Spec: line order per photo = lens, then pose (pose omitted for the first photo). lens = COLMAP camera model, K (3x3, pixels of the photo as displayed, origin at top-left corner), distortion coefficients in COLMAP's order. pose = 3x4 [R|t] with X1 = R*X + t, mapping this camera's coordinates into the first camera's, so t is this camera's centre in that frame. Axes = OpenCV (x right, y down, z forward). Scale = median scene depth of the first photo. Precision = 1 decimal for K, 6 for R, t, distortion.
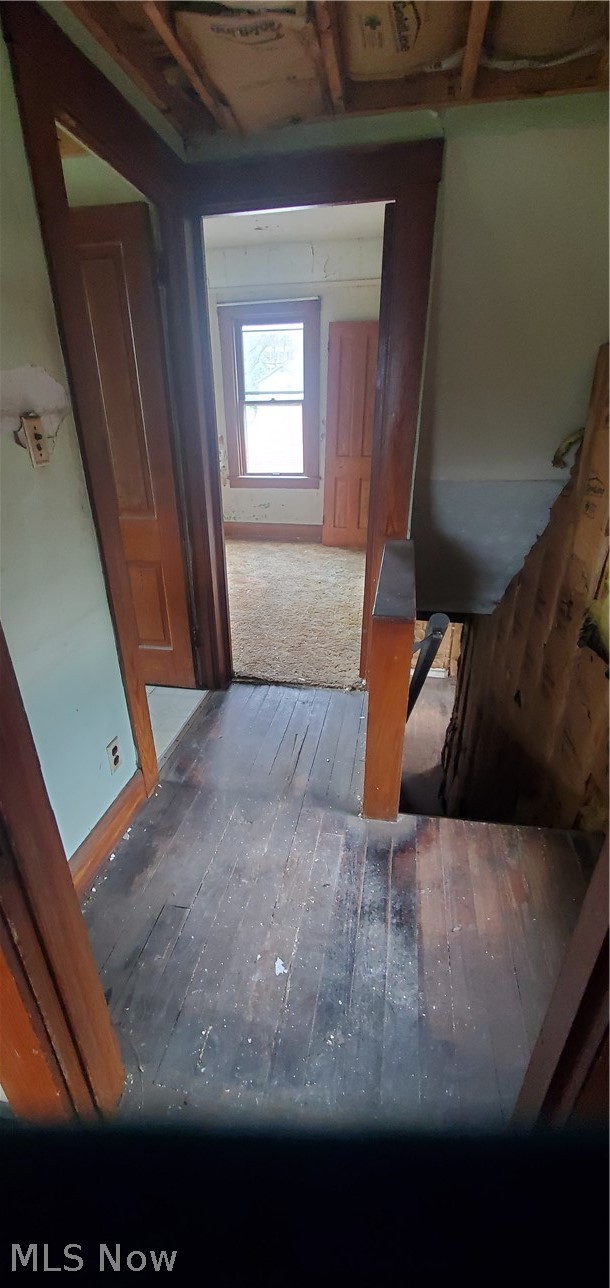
lens RADIAL K [[517.4, 0, 304.6], [0, 517.4, 646.4], [0, 0, 1]] dist [0.002089, 0.000047]
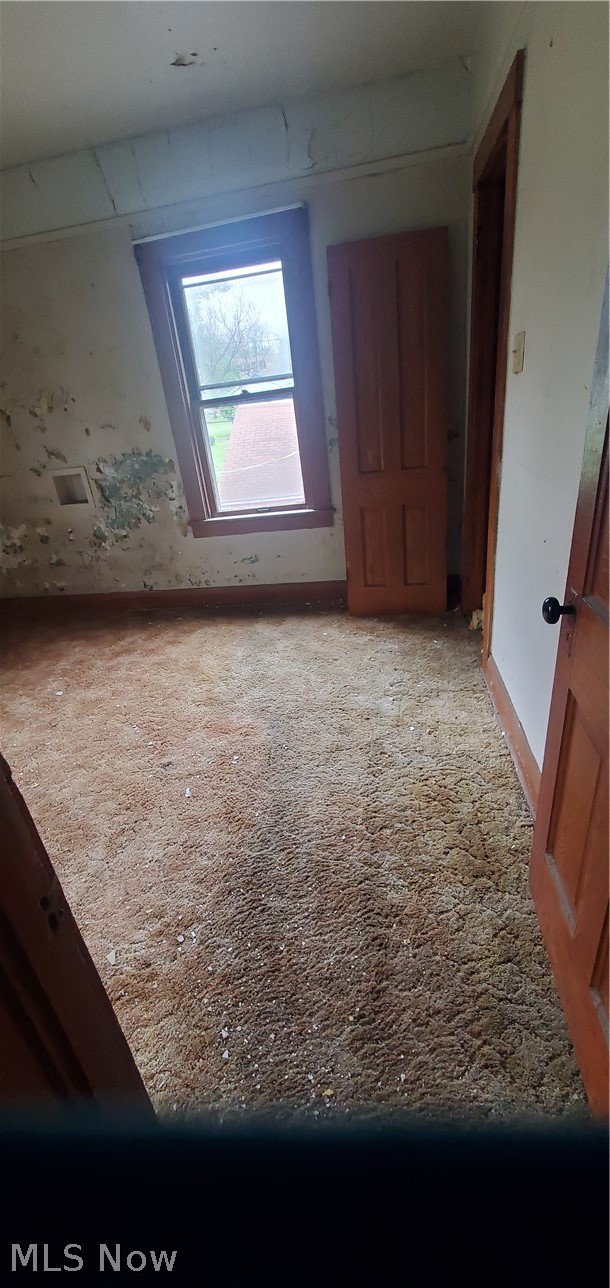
lens RADIAL K [[517.4, 0, 300.9], [0, 517.4, 646.7], [0, 0, 1]] dist [0.002089, 0.000047]
pose [[0.994040, -0.108114, -0.013998, -0.019531], [0.108057, 0.994133, -0.004759, -0.168175], [0.014431, 0.003218, 0.999891, 0.390619]]
